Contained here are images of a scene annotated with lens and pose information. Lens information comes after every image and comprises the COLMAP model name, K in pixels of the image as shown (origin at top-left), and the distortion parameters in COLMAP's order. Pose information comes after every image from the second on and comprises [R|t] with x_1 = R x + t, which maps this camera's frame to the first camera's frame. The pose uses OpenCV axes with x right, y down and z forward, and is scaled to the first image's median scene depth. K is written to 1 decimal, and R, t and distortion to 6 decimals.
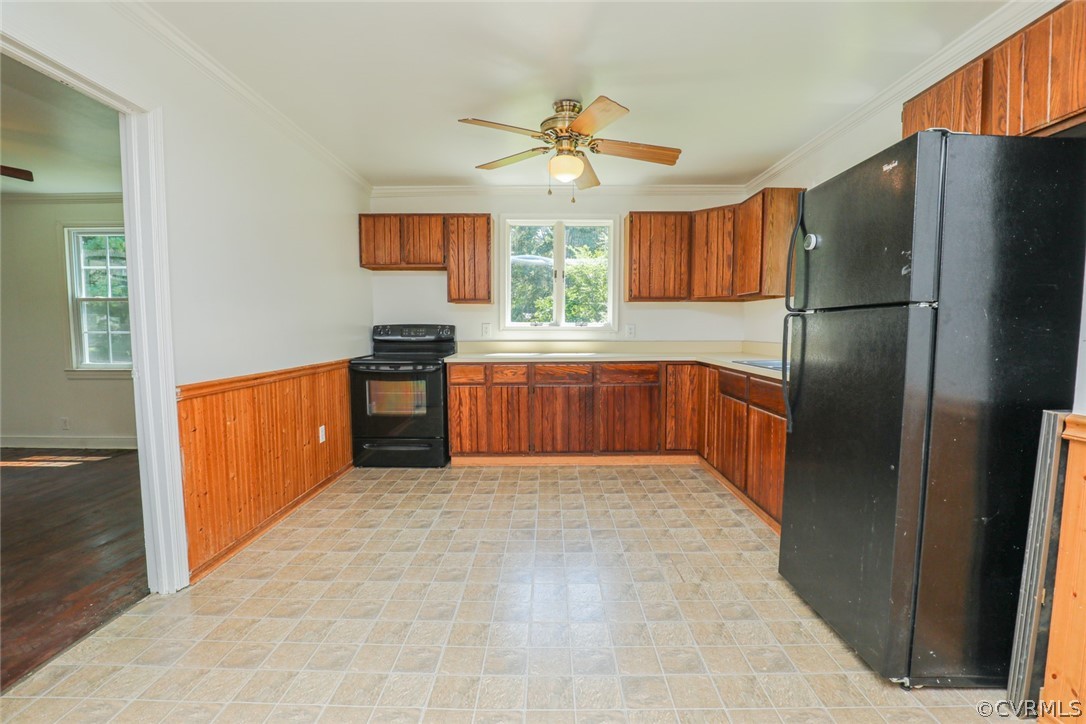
lens RADIAL K [[492.7, 0, 544.6], [0, 492.7, 370.1], [0, 0, 1]] dist [-0.041284, 0.009156]
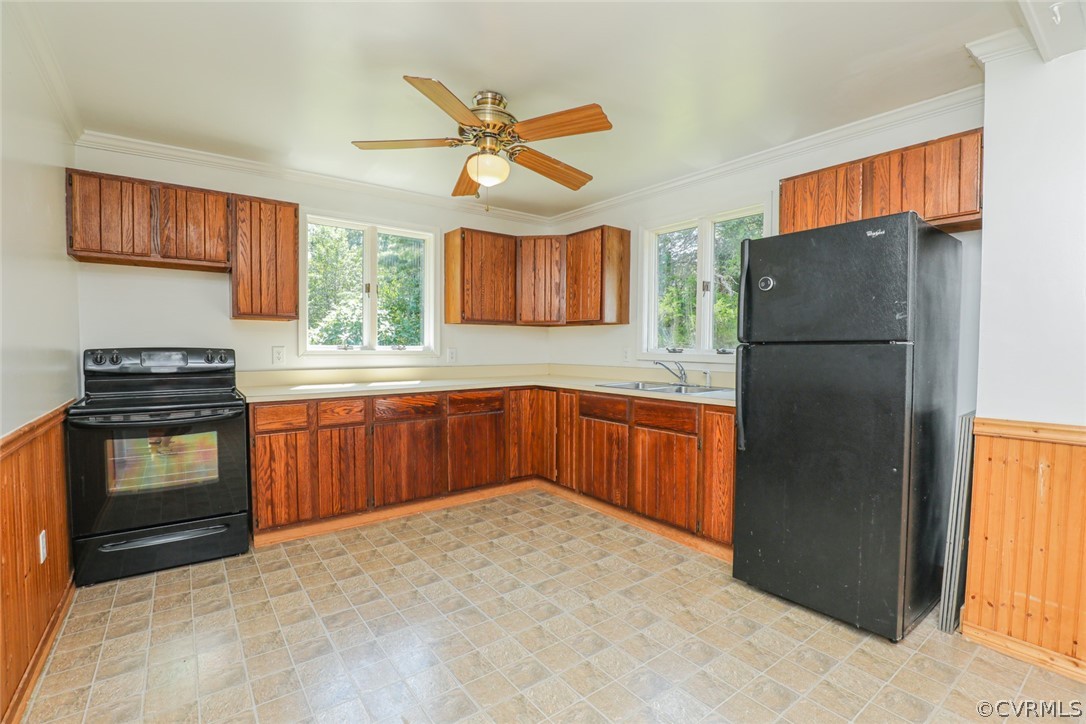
lens RADIAL K [[489.2, 0, 539.7], [0, 489.2, 367.3], [0, 0, 1]] dist [-0.029485, 0.000741]
pose [[0.800642, -0.021373, 0.598761, -0.276205], [0.046859, 0.998536, -0.027016, -0.027323], [-0.597307, 0.049688, 0.800472, 0.189512]]
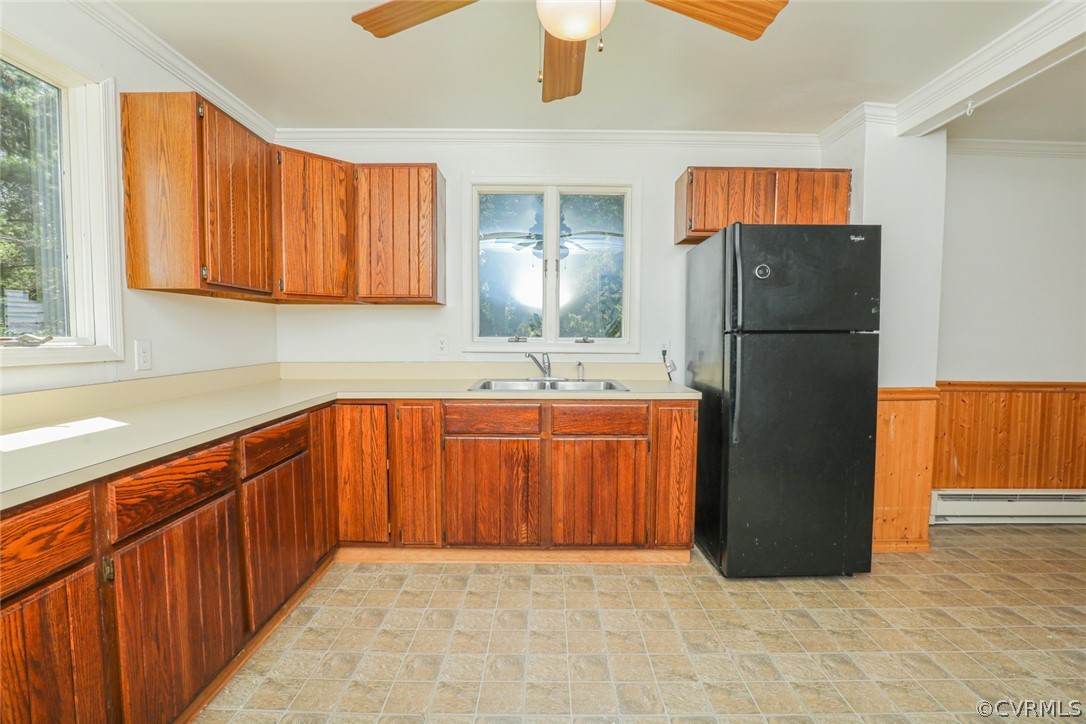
lens RADIAL K [[498.5, 0, 543.6], [0, 498.5, 363.7], [0, 0, 1]] dist [-0.034609, 0.006394]
pose [[0.004233, -0.062067, 0.998063, -0.300108], [0.083768, 0.994586, 0.061495, -0.076820], [-0.996476, 0.083345, 0.009409, 0.718827]]
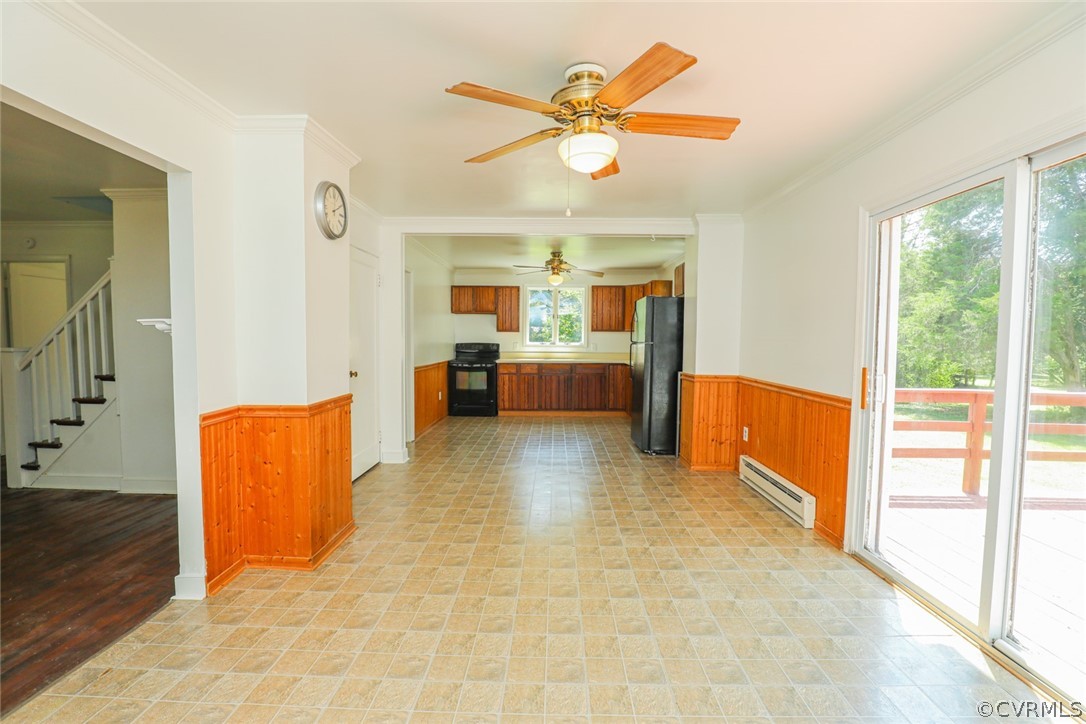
lens RADIAL K [[492.7, 0, 544.6], [0, 492.7, 370.1], [0, 0, 1]] dist [-0.041284, 0.009156]
pose [[0.999871, 0.009168, -0.013165, 0.016865], [-0.009437, 0.999744, -0.020545, 0.052011], [0.012973, 0.020667, 0.999702, -0.959807]]
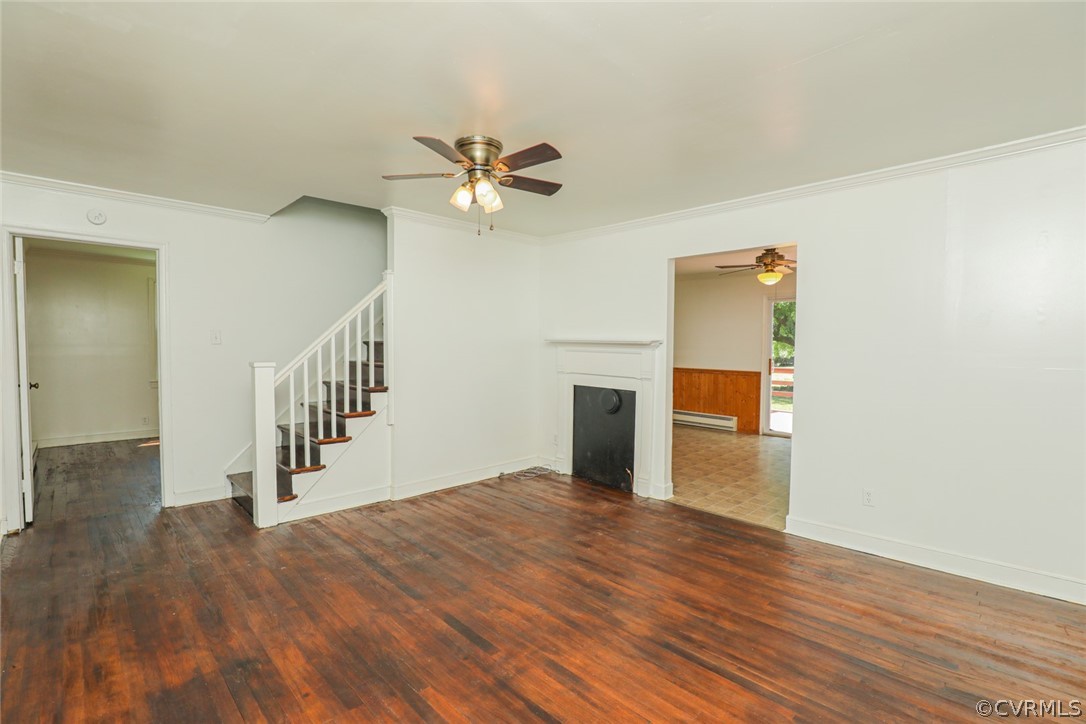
lens RADIAL K [[495.3, 0, 543.0], [0, 495.3, 362.0], [0, 0, 1]] dist [-0.033157, 0.005266]
pose [[0.710451, -0.020950, 0.703434, -1.359696], [0.053173, 0.998298, -0.023971, 0.042298], [-0.701735, 0.054434, 0.710356, -0.955952]]
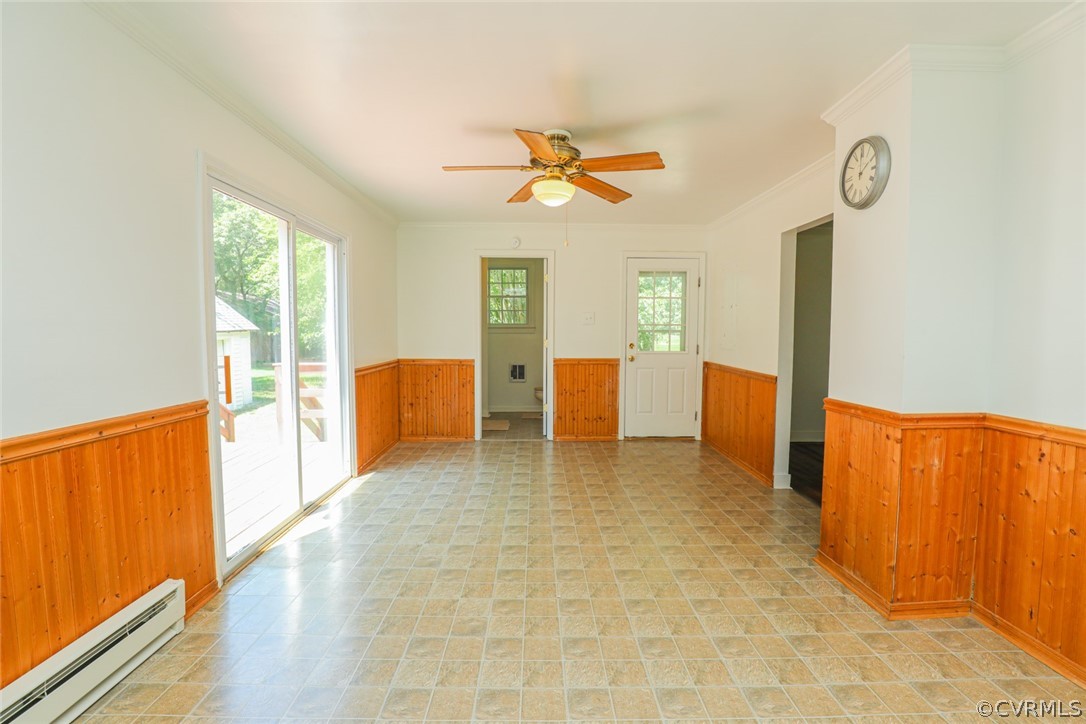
lens RADIAL K [[489.2, 0, 539.7], [0, 489.2, 367.3], [0, 0, 1]] dist [-0.029485, 0.000741]
pose [[-0.999855, -0.002331, -0.016872, 0.086526], [-0.004846, 0.988579, 0.150628, -0.047274], [0.016328, 0.150688, -0.988447, 0.319550]]
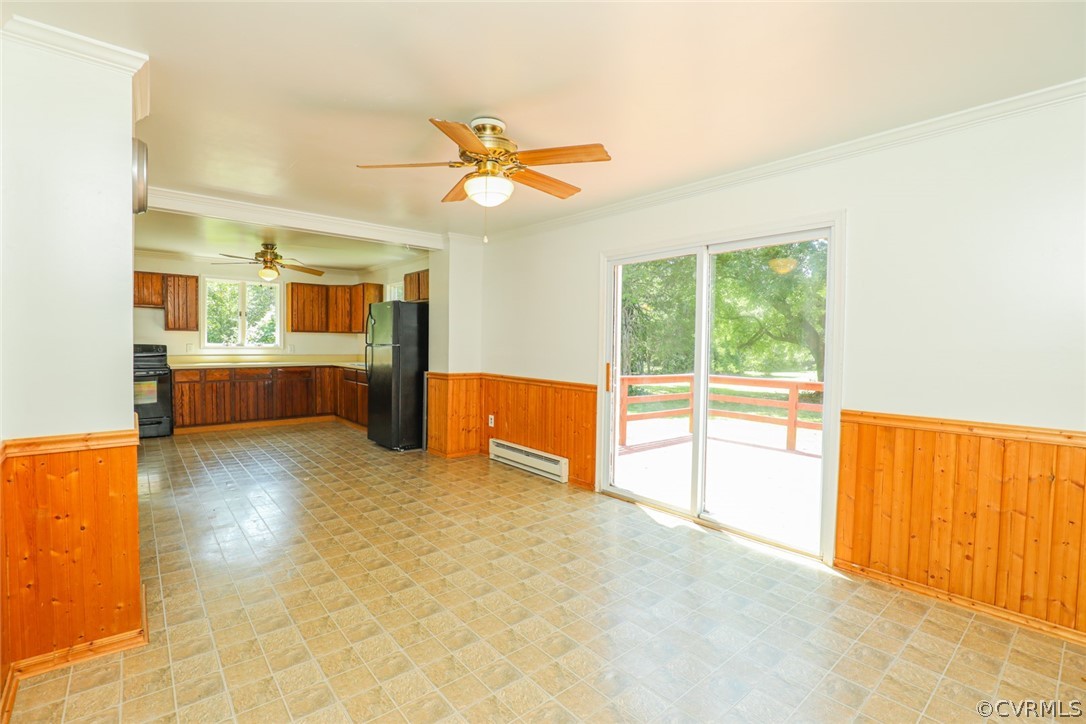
lens RADIAL K [[495.3, 0, 543.0], [0, 495.3, 362.0], [0, 0, 1]] dist [-0.033157, 0.005266]
pose [[0.755195, -0.013374, 0.655364, -0.318739], [0.040078, 0.998863, -0.025798, 0.049677], [-0.654274, 0.045748, 0.754873, -0.961469]]
